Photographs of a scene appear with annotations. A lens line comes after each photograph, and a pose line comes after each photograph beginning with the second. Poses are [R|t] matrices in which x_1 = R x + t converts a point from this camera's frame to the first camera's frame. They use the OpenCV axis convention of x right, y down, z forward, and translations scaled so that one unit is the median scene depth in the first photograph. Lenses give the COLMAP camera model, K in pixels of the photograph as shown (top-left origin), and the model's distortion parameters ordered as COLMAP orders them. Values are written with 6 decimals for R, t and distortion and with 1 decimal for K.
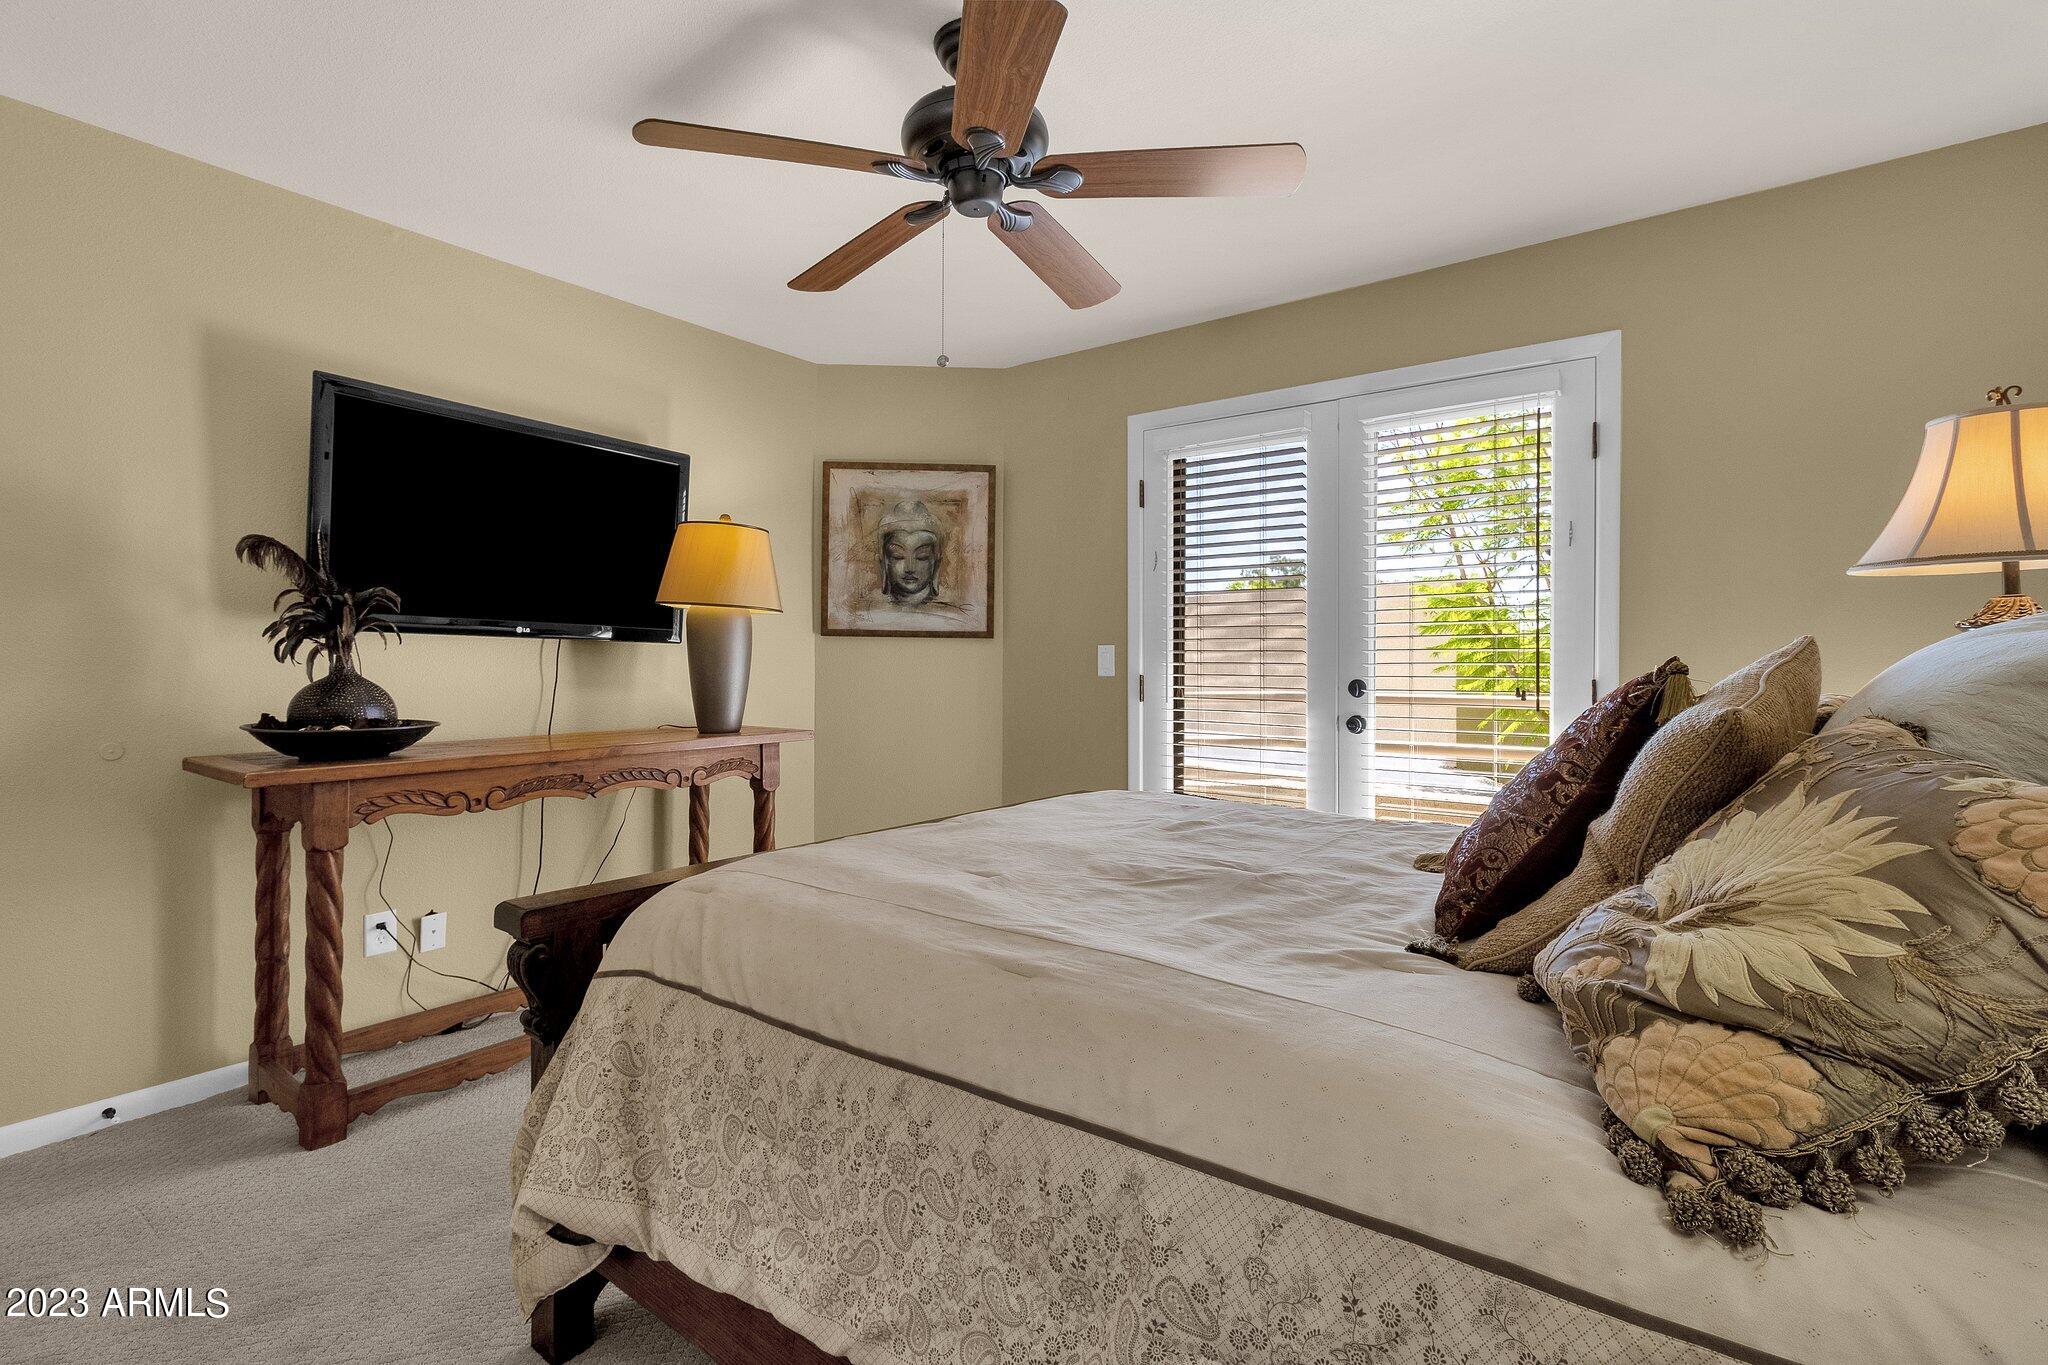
lens RADIAL K [[951.6, 0, 1020.7], [0, 951.6, 672.2], [0, 0, 1]] dist [0.002301, -0.000087]
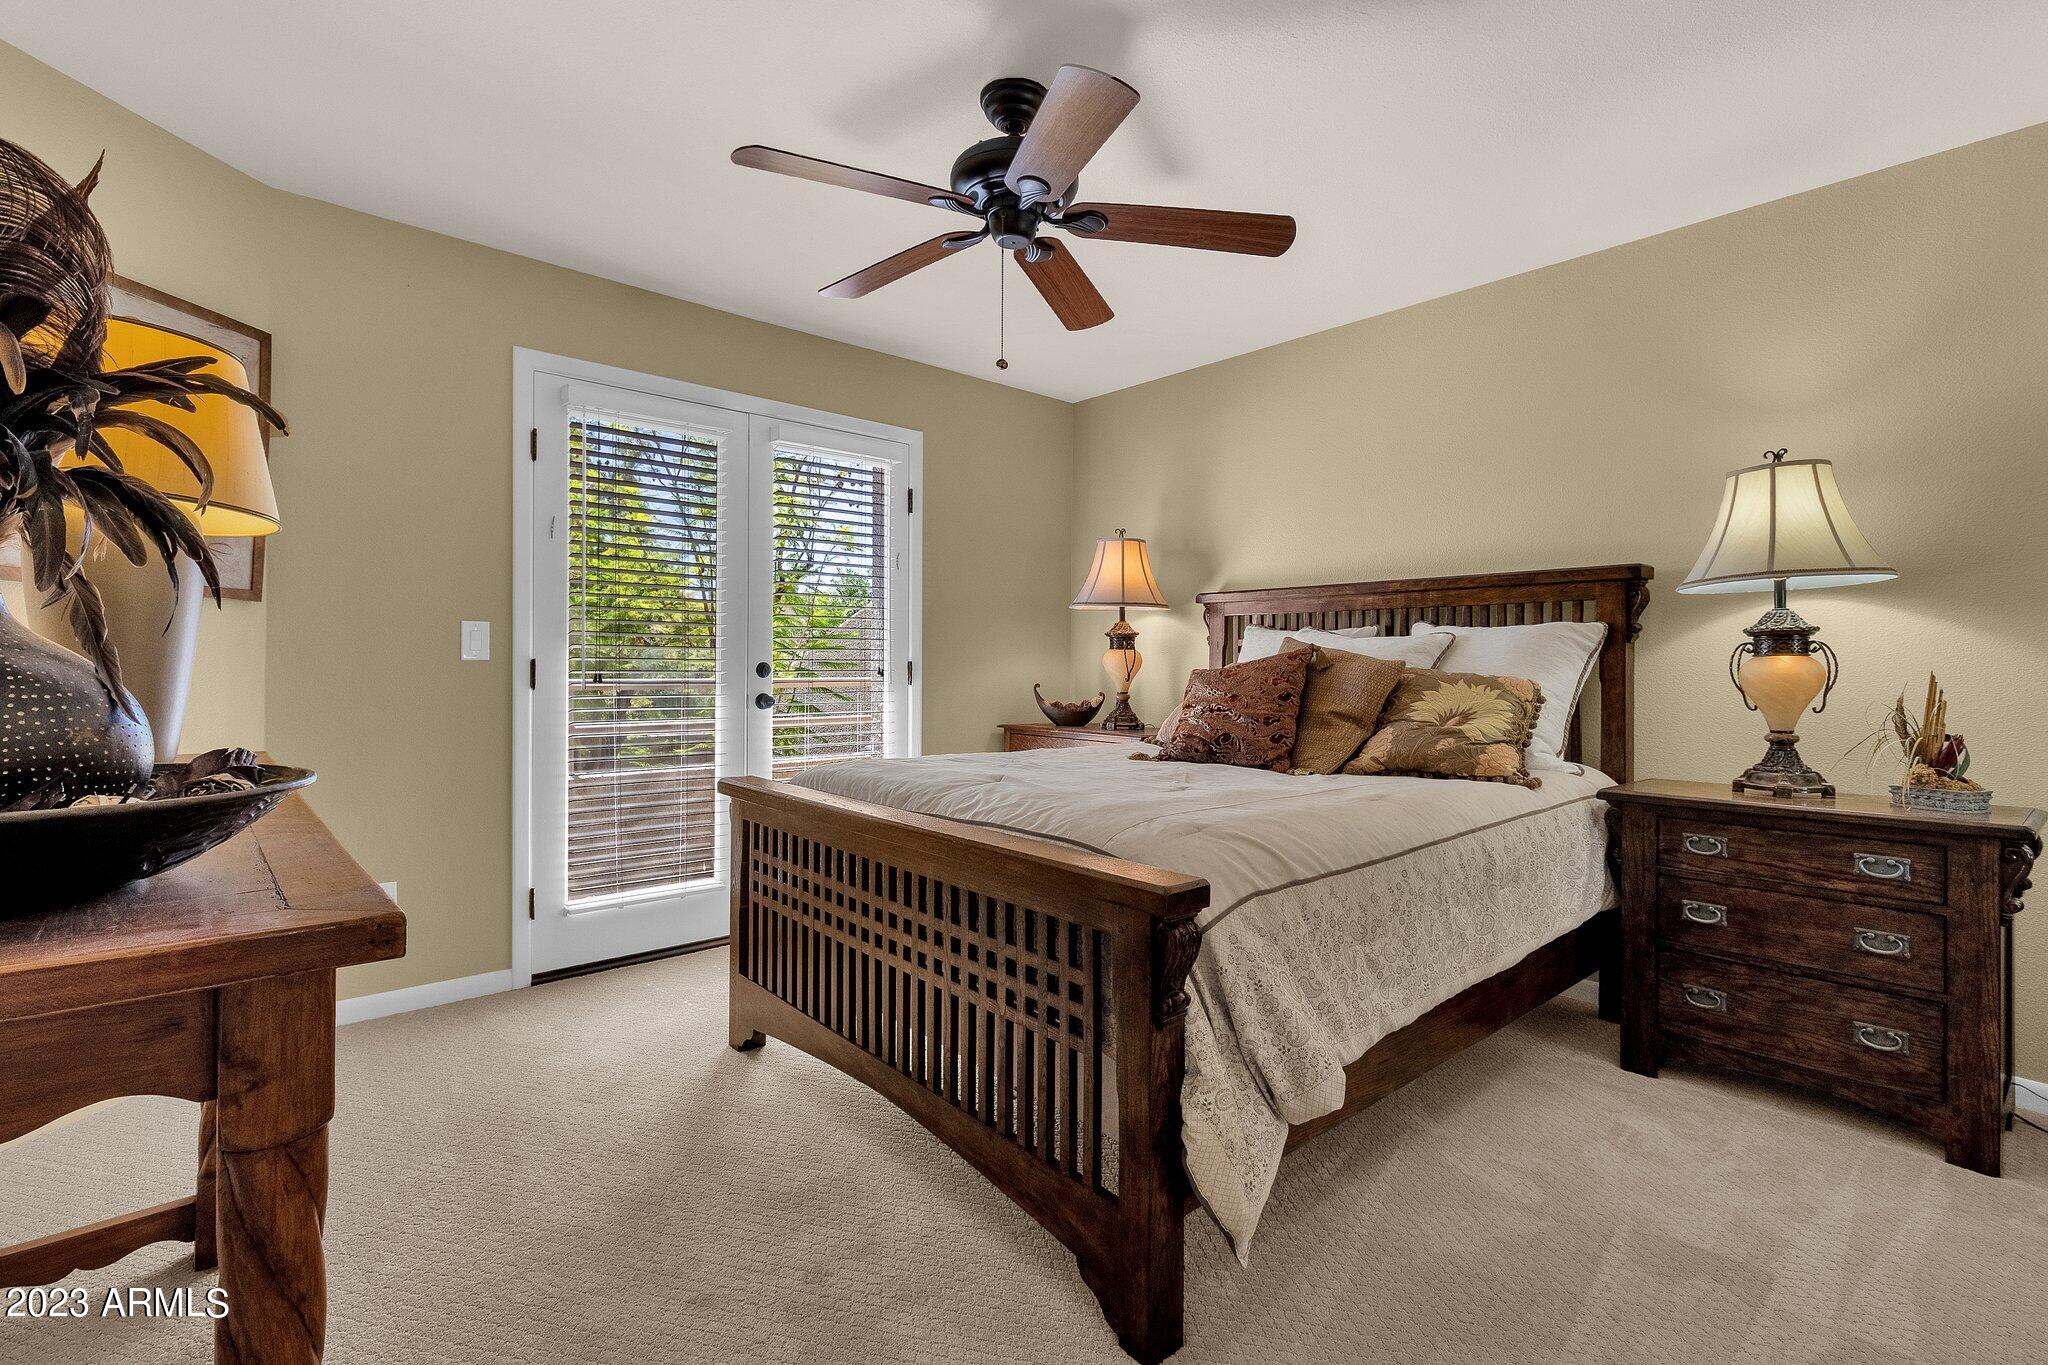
lens RADIAL K [[951.6, 0, 1020.8], [0, 951.6, 671.2], [0, 0, 1]] dist [0.002301, -0.000087]
pose [[0.196701, -0.008237, 0.980429, -0.649774], [0.001521, 0.999966, 0.008096, 0.008334], [-0.980462, -0.000101, 0.196706, 0.427710]]
